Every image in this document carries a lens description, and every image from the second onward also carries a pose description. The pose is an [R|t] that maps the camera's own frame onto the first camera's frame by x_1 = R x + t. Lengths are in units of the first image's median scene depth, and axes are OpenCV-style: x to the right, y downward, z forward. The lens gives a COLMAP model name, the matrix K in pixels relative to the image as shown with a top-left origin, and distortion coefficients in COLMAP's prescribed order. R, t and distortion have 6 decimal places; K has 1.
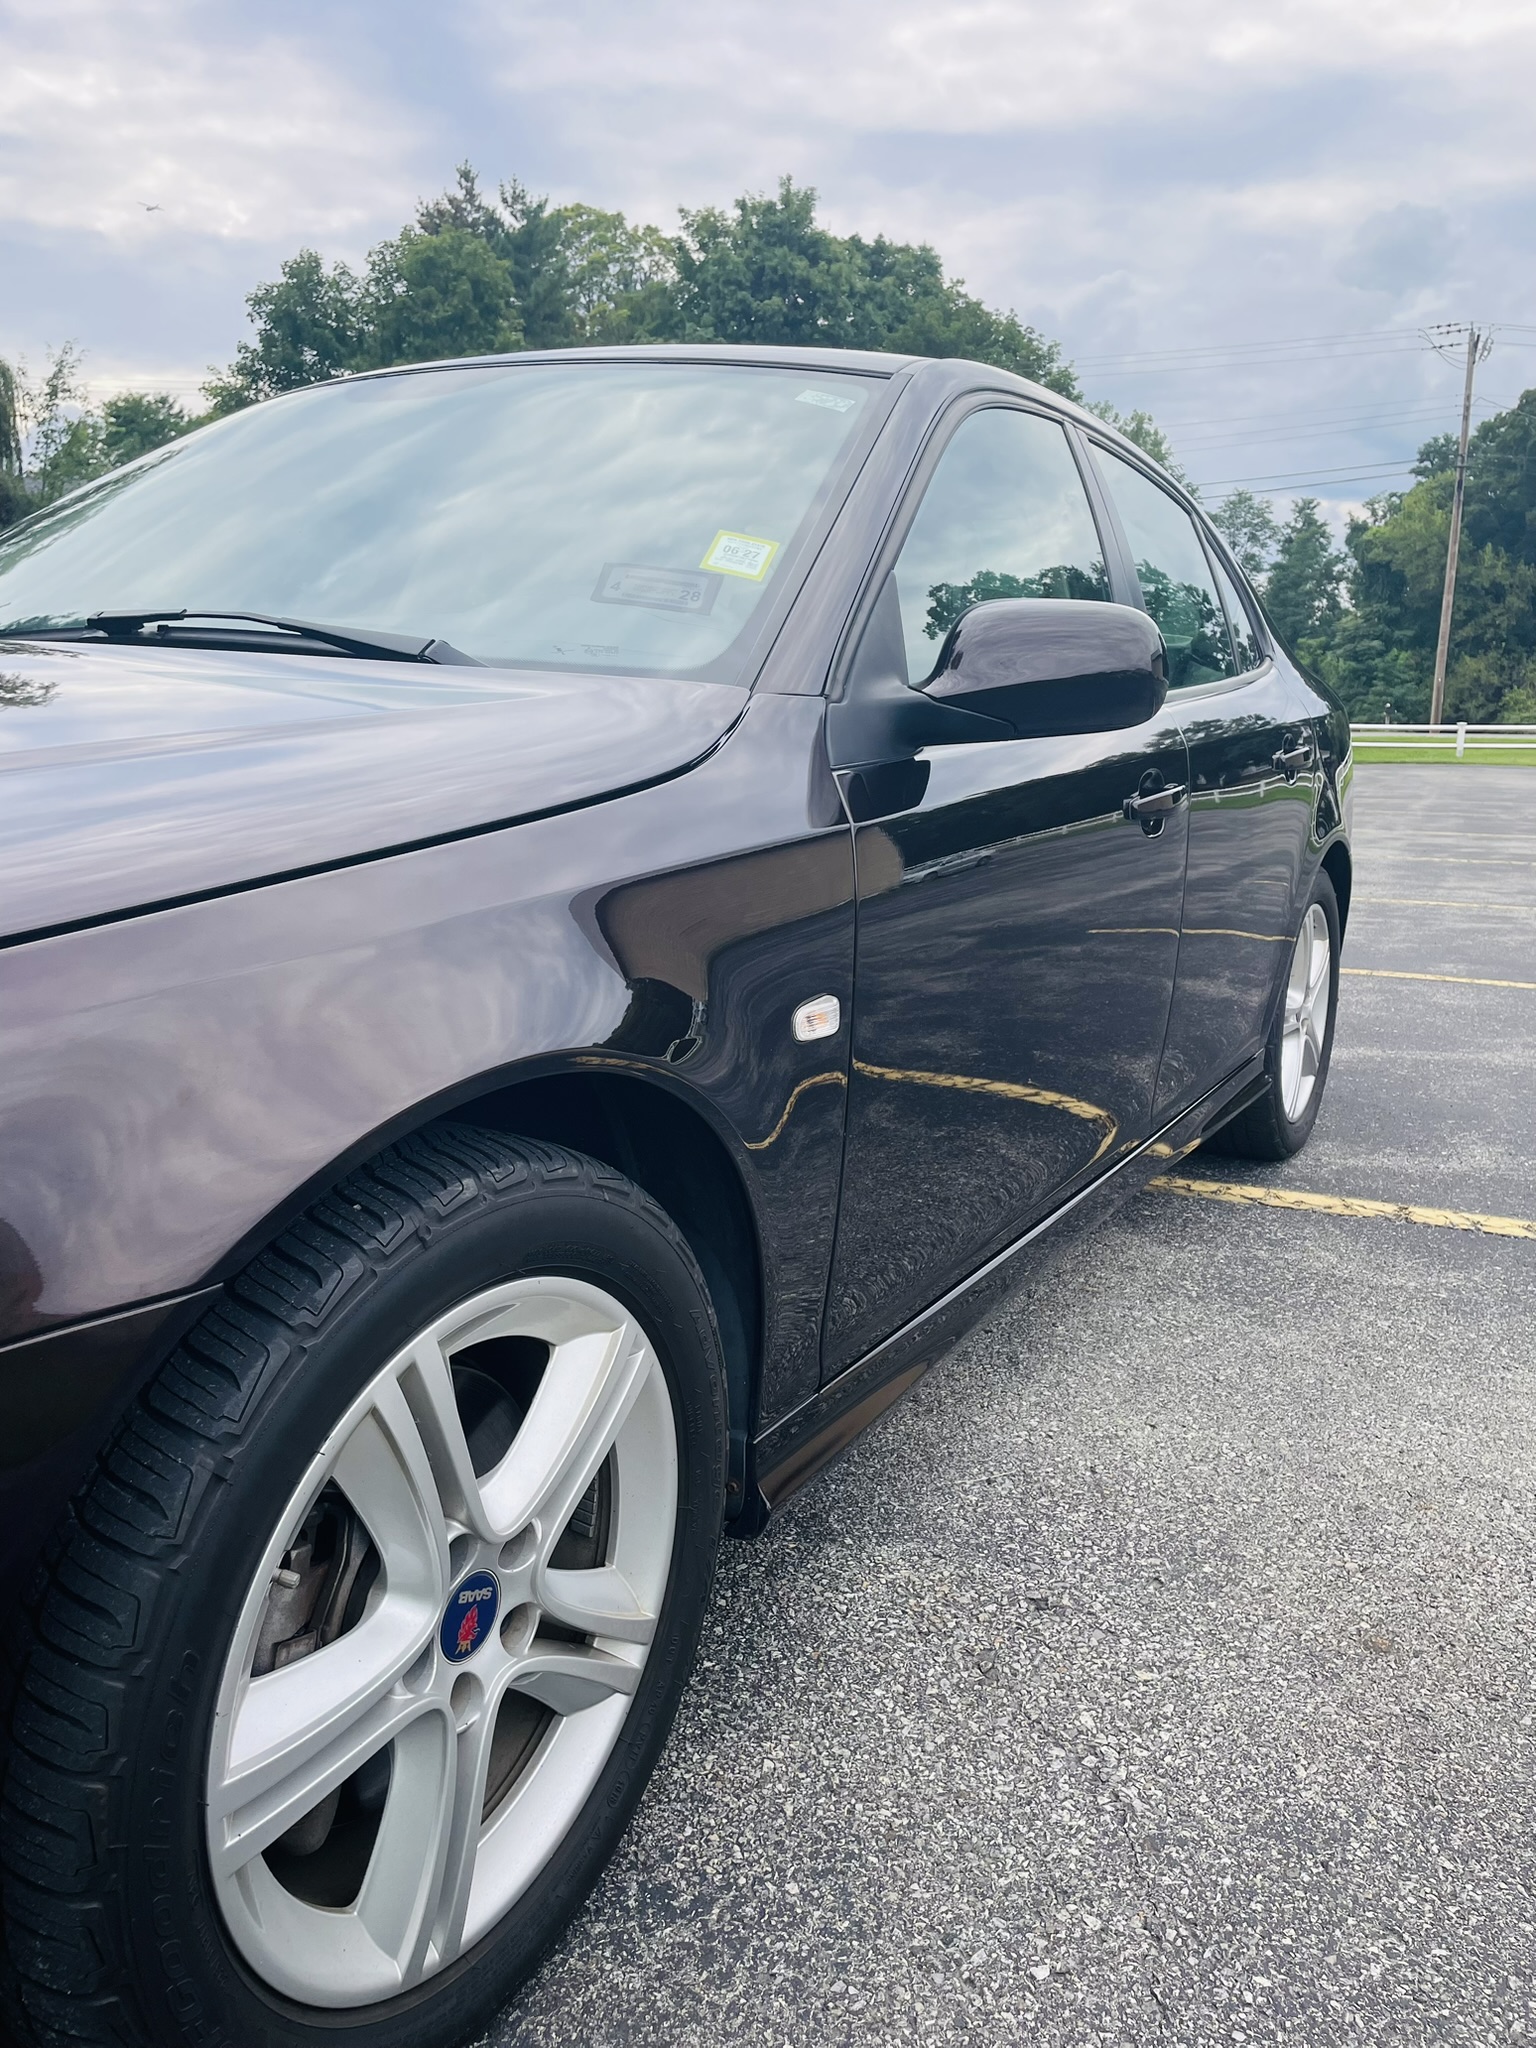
lens RADIAL K [[1593.0, 0, 780.3], [0, 1593.0, 1022.9], [0, 0, 1]] dist [0.005922, -0.002606]
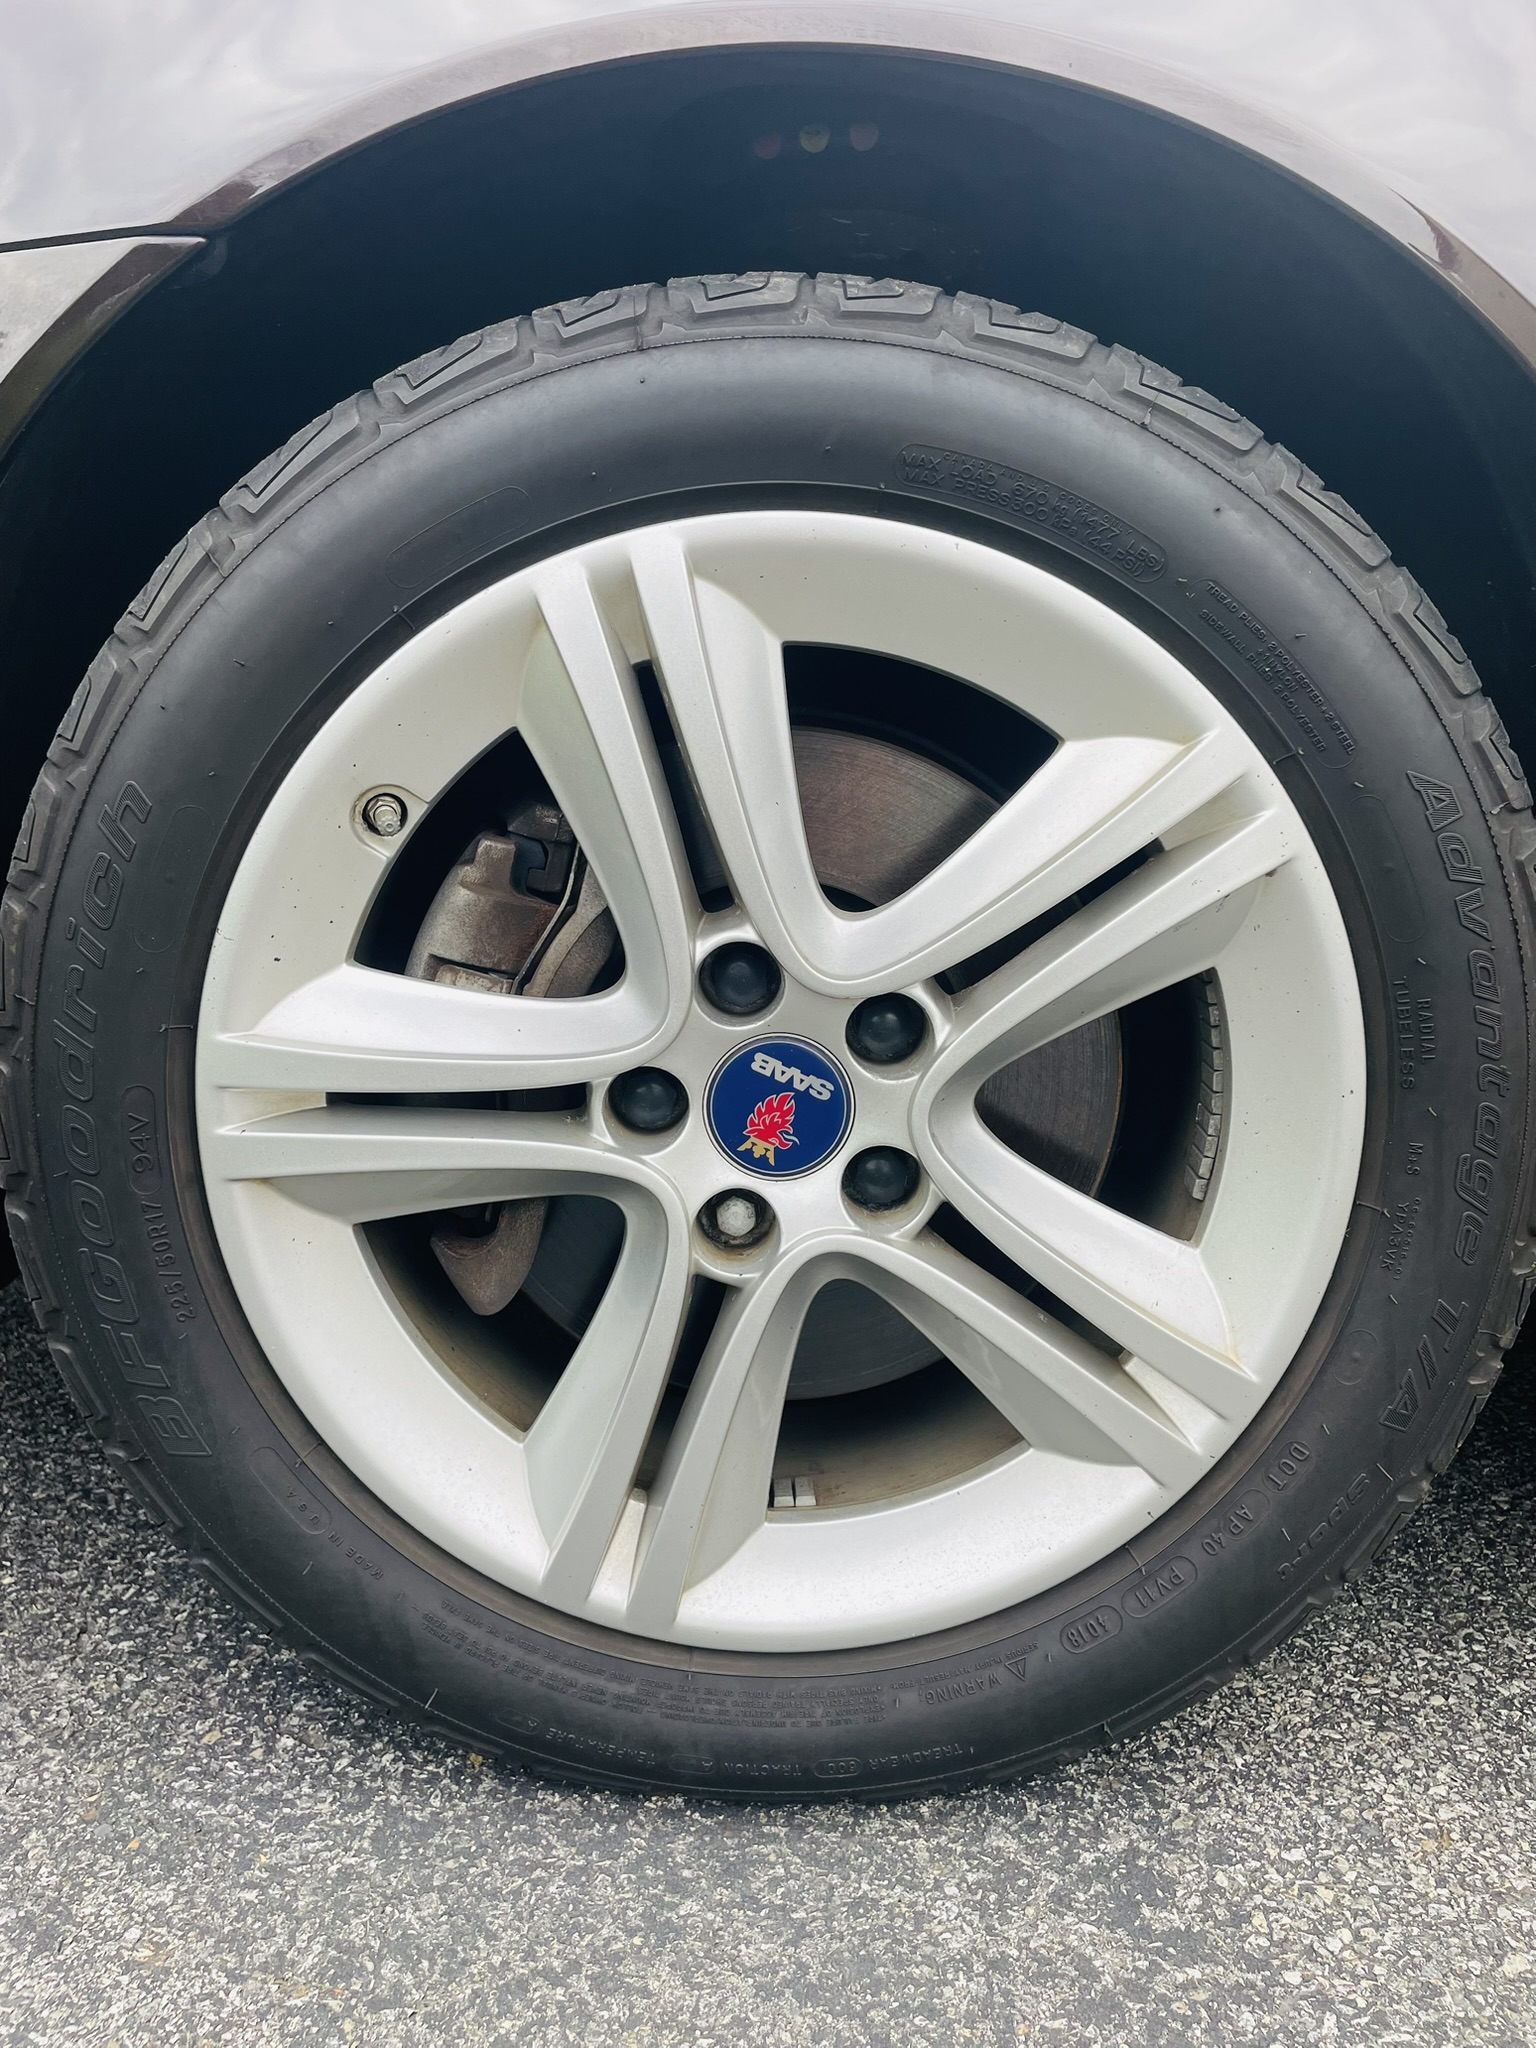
lens RADIAL K [[1546.9, 0, 758.6], [0, 1546.9, 1016.4], [0, 0, 1]] dist [0.077723, -0.105645]
pose [[0.509414, 0.167704, -0.844022, 0.255464], [-0.208061, 0.975728, 0.068297, 0.259163], [0.834990, 0.140817, 0.531942, 0.583327]]
